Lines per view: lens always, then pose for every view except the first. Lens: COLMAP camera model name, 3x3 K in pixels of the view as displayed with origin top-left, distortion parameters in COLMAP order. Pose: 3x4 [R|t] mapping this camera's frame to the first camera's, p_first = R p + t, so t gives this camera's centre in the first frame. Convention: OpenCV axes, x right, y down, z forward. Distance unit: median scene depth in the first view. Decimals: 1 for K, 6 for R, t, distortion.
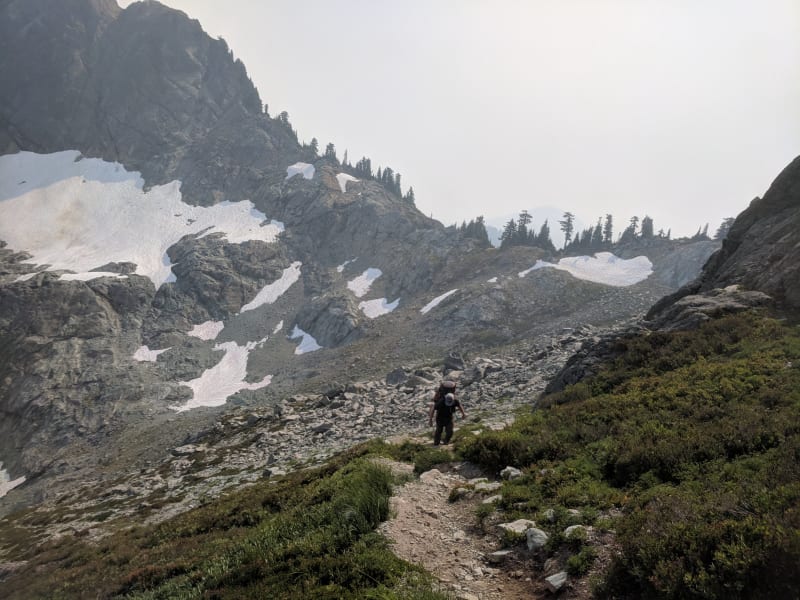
lens RADIAL K [[575.2, 0, 400.2], [0, 575.2, 307.1], [0, 0, 1]] dist [-0.009960, 0.018282]
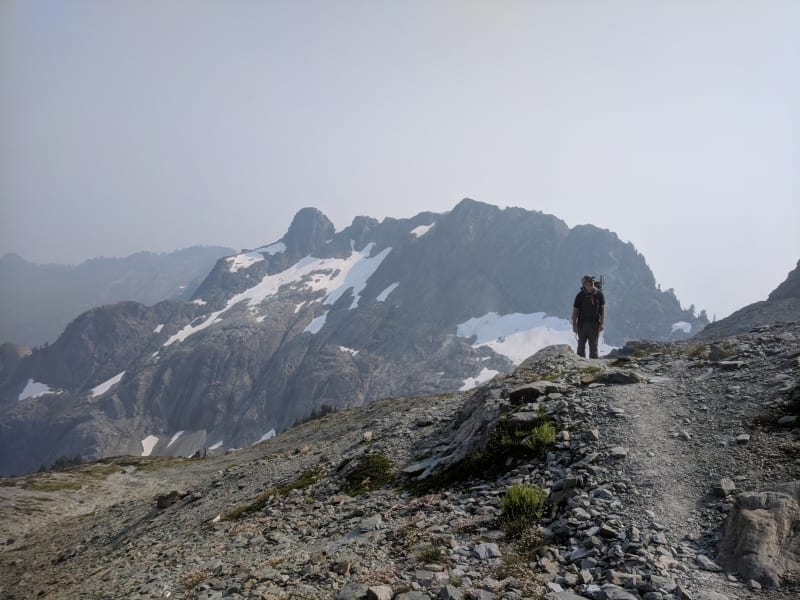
lens RADIAL K [[575.2, 0, 398.9], [0, 575.2, 300.0], [0, 0, 1]] dist [-0.009960, 0.018282]
pose [[0.813784, -0.001457, -0.581165, 0.097815], [-0.139577, 0.970239, -0.197876, 0.097377], [0.564157, 0.242146, 0.789362, -0.612852]]
